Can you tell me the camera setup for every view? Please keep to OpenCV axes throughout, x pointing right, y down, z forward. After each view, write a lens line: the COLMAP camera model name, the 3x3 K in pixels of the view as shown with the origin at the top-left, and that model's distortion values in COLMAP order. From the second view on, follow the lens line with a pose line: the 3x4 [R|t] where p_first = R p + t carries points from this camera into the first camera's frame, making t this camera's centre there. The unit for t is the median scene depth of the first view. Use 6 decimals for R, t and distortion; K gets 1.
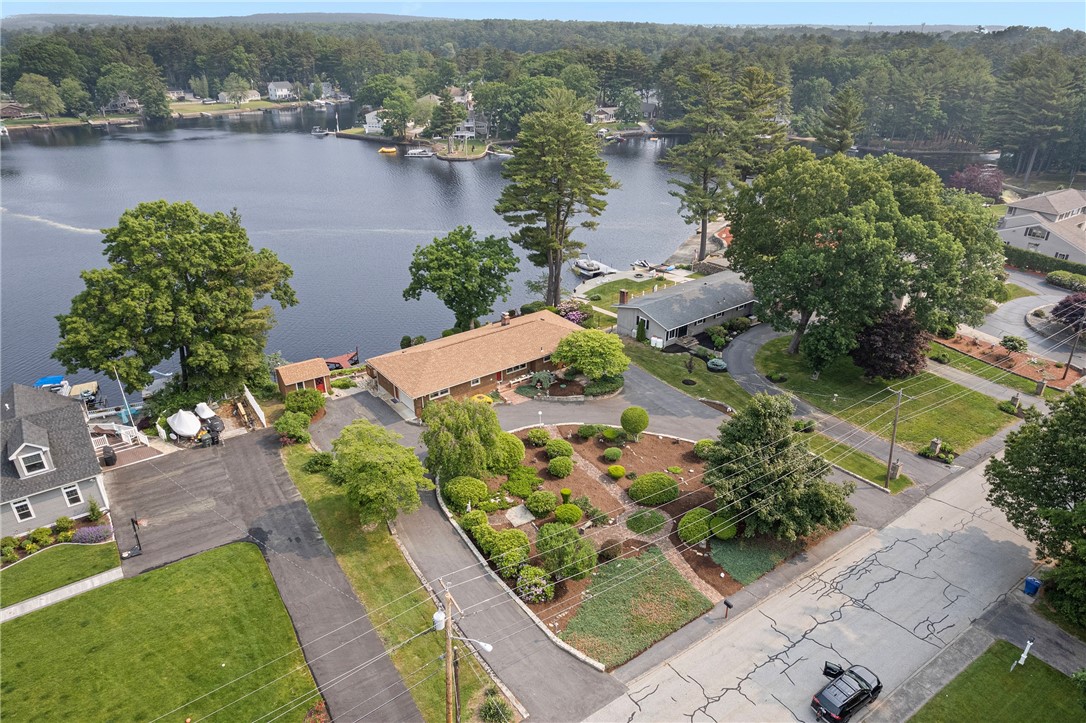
lens RADIAL K [[704.6, 0, 550.4], [0, 704.6, 361.7], [0, 0, 1]] dist [-0.080553, 0.075511]
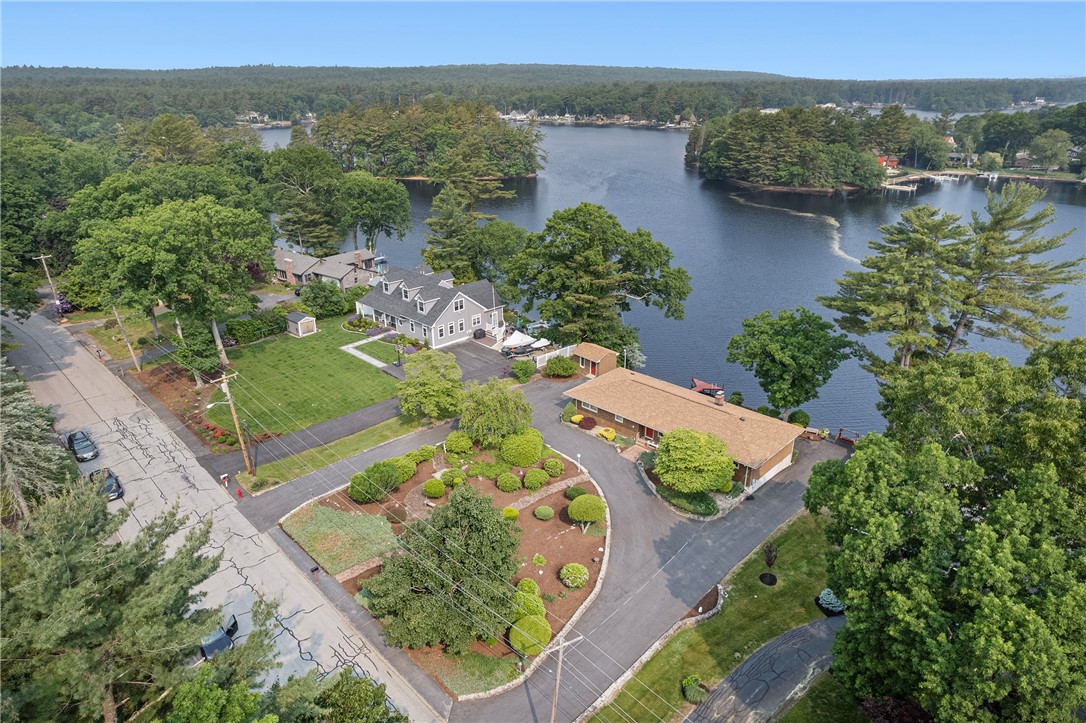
lens RADIAL K [[704.6, 0, 550.4], [0, 704.6, 361.7], [0, 0, 1]] dist [-0.080553, 0.075511]
pose [[0.154599, 0.369127, -0.916430, 0.795645], [-0.429719, 0.860369, 0.274055, -0.283334], [0.889629, 0.351439, 0.291633, 0.556069]]
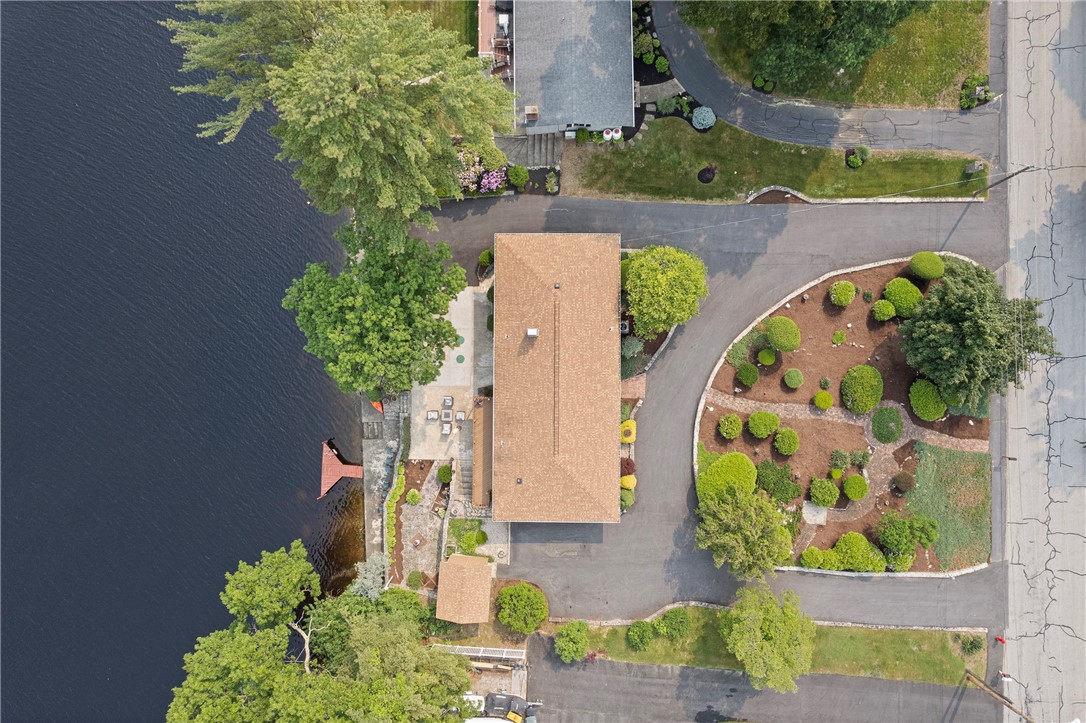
lens RADIAL K [[704.6, 0, 550.4], [0, 704.6, 361.7], [0, 0, 1]] dist [-0.080553, 0.075511]
pose [[0.615534, -0.787961, 0.015331, -0.098543], [0.359549, 0.298074, 0.884238, -0.731309], [-0.701315, -0.538766, 0.466785, 0.689951]]
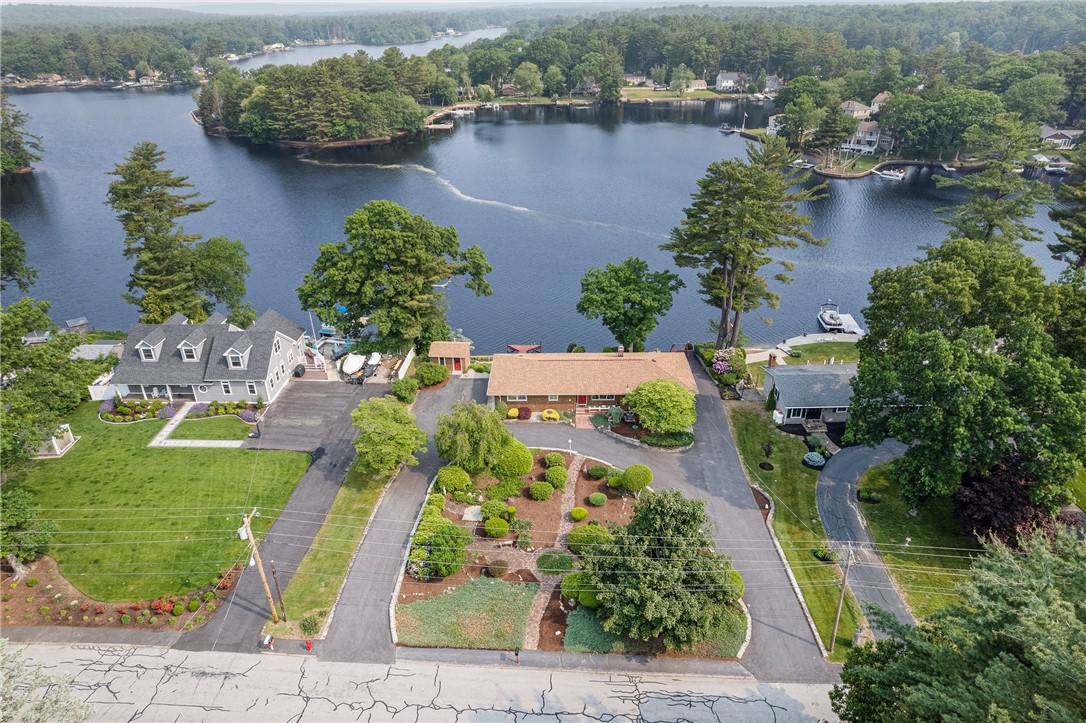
lens RADIAL K [[715.5, 0, 549.1], [0, 715.5, 358.4], [0, 0, 1]] dist [-0.075644, 0.073058]
pose [[0.785659, 0.262928, -0.560009, 0.501669], [-0.253971, 0.962477, 0.095584, -0.136991], [0.564127, 0.067130, 0.822954, 0.046634]]
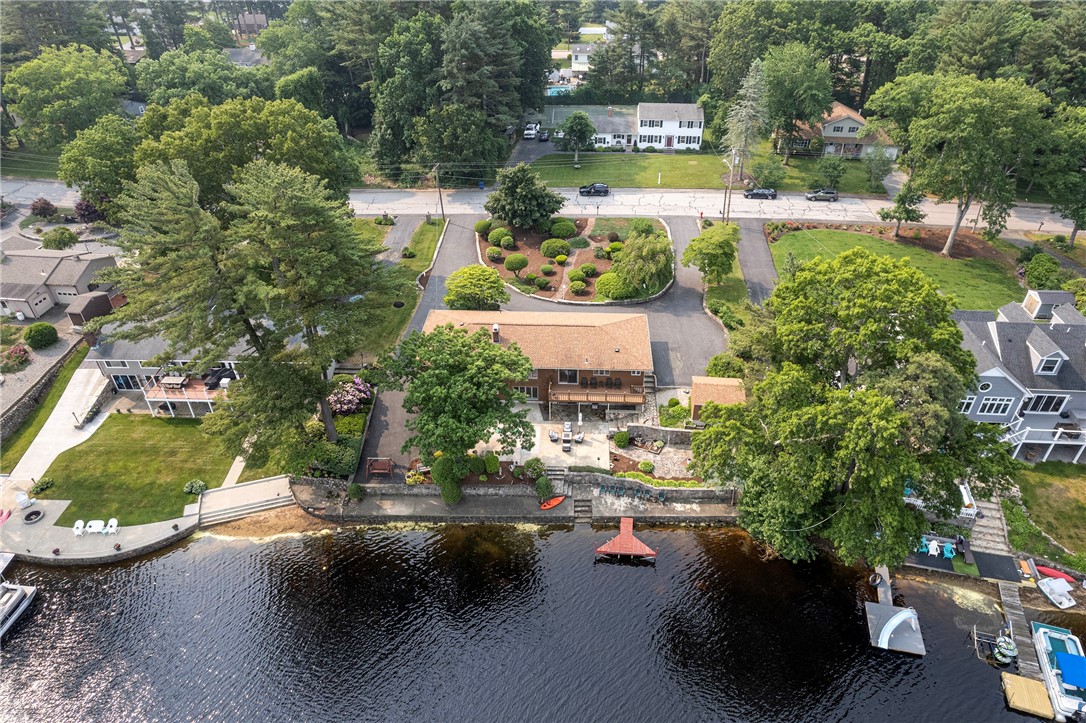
lens RADIAL K [[704.6, 0, 550.4], [0, 704.6, 361.7], [0, 0, 1]] dist [-0.080553, 0.075511]
pose [[-0.762945, -0.369175, 0.530683, -0.669541], [0.273256, 0.559796, 0.782278, -0.786437], [-0.585872, 0.741848, -0.326214, 1.406494]]
